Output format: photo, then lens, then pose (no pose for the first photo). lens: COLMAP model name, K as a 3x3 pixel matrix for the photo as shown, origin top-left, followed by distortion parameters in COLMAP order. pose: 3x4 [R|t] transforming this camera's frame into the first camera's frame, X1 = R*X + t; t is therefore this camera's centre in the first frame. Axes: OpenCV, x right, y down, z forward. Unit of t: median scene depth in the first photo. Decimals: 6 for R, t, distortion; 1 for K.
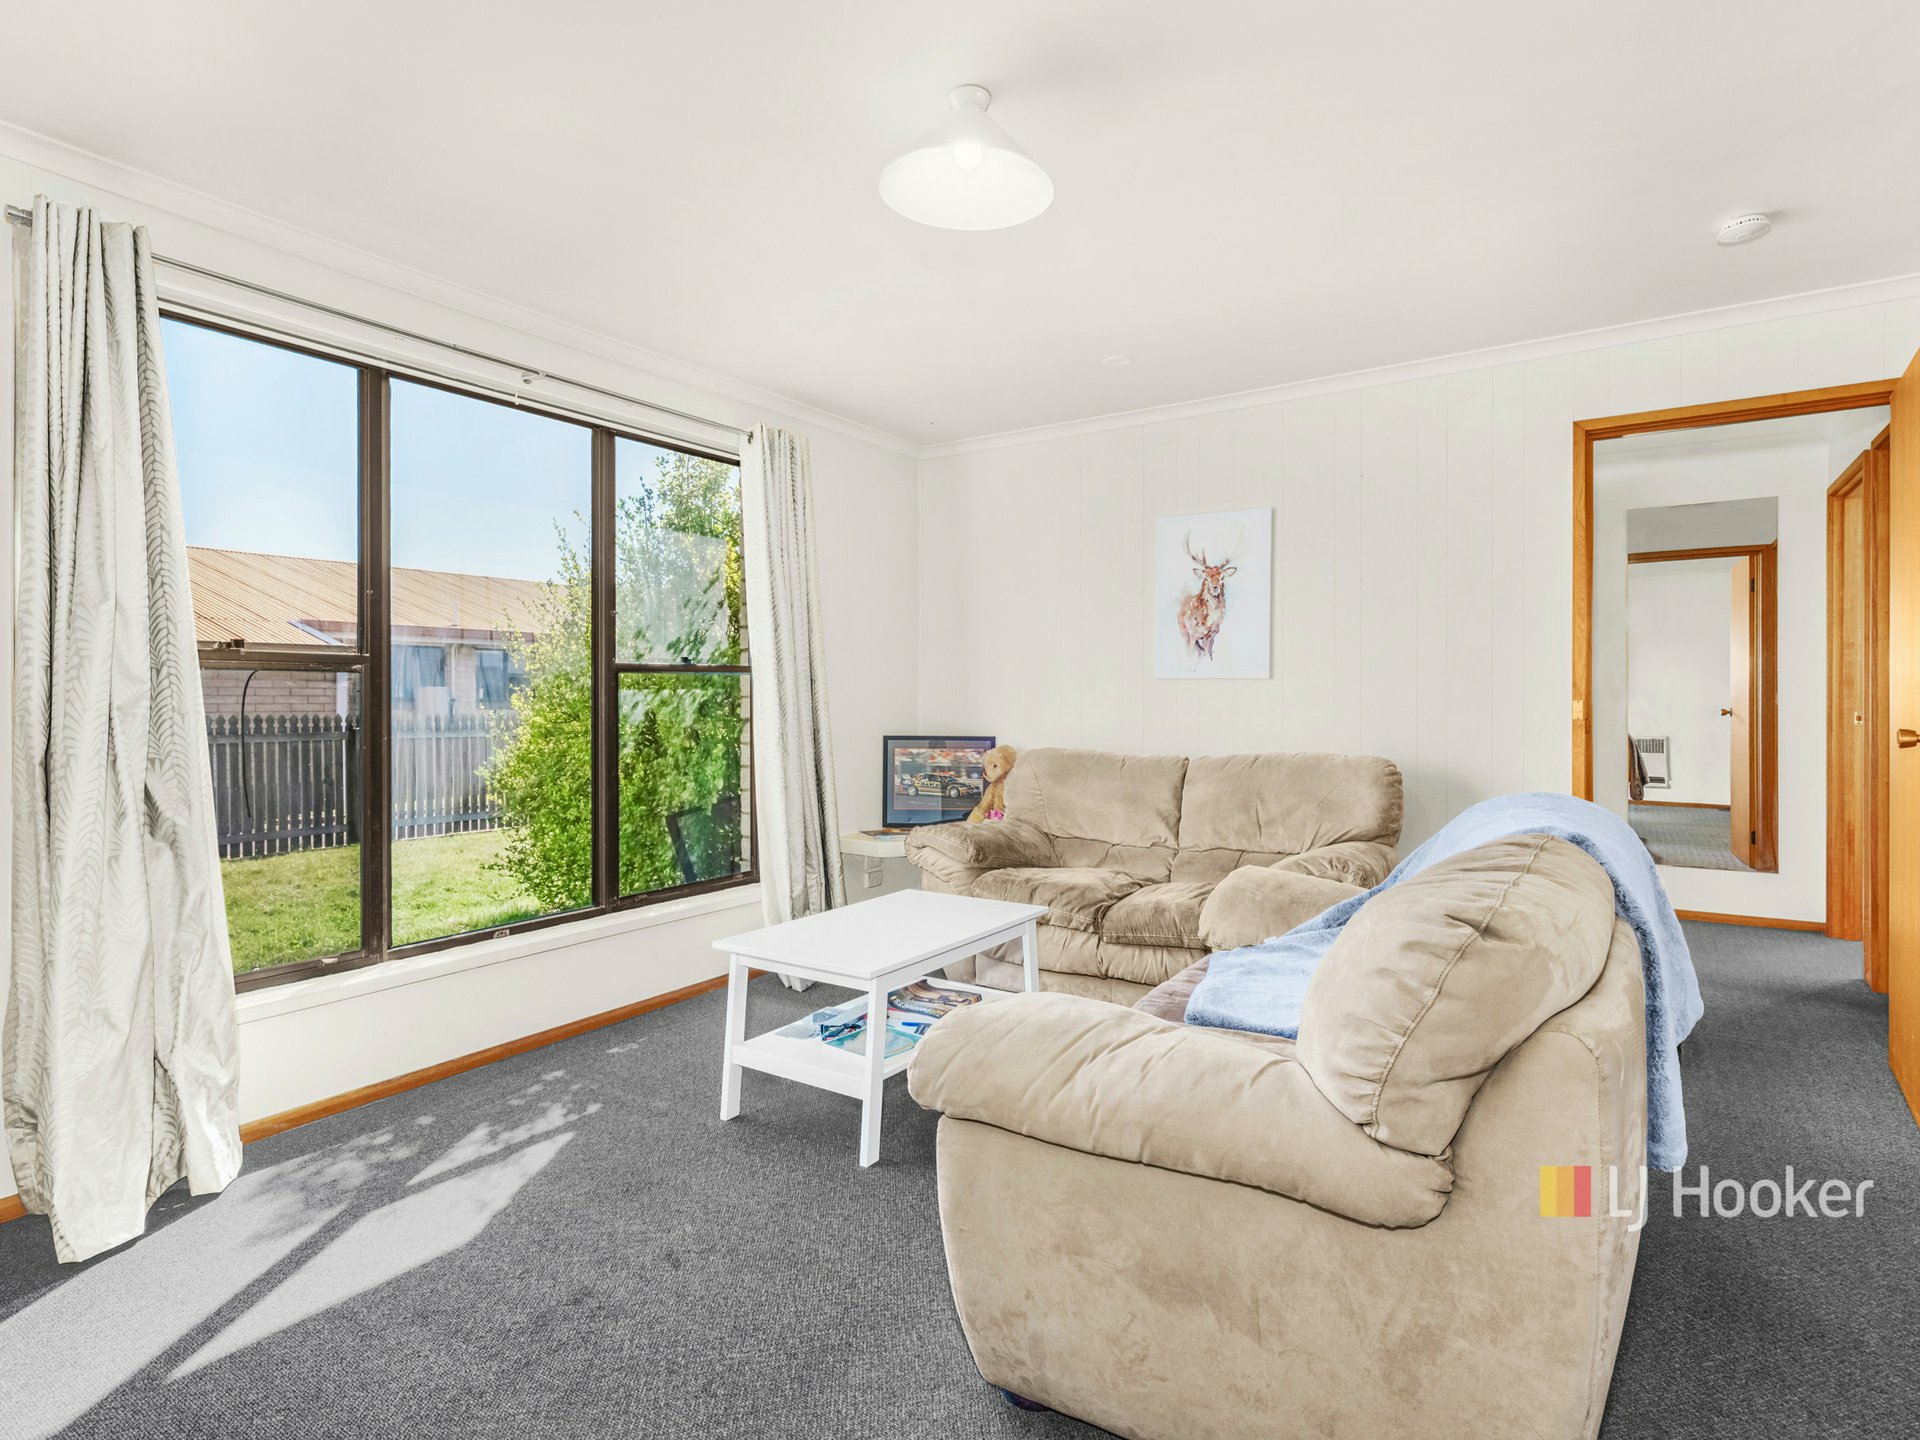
lens RADIAL K [[1017.2, 0, 917.7], [0, 1017.2, 712.0], [0, 0, 1]] dist [0.000188, 0.000066]
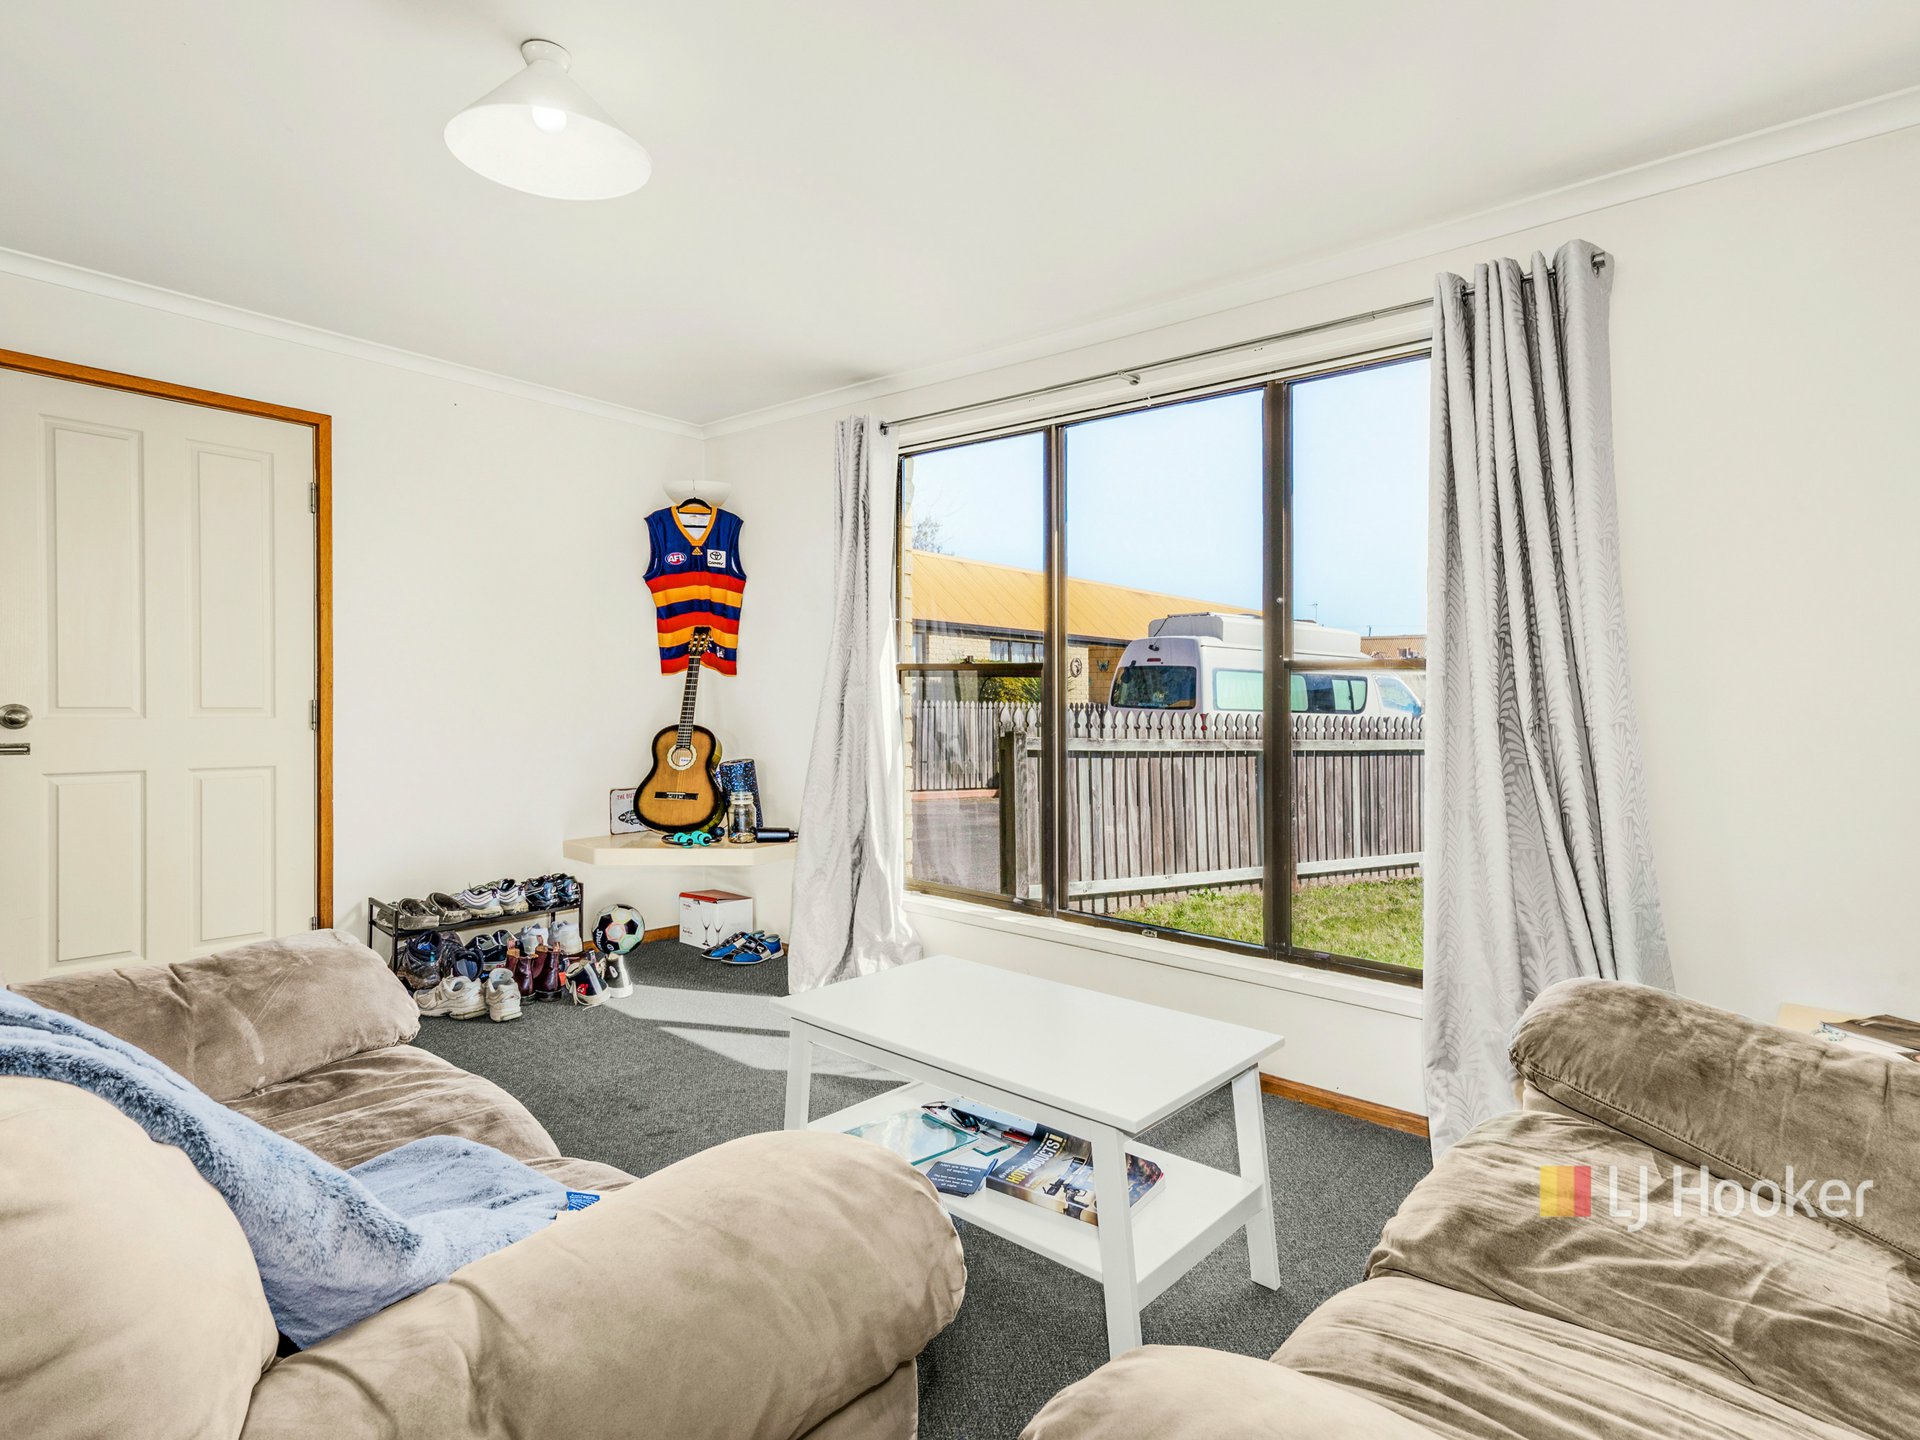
lens RADIAL K [[1017.2, 0, 917.7], [0, 1017.2, 712.0], [0, 0, 1]] dist [0.000188, 0.000066]
pose [[-0.135848, 0.011745, -0.990660, 0.648814], [-0.026849, 0.999519, 0.015531, -0.011364], [0.990366, 0.028708, -0.135468, 0.945777]]
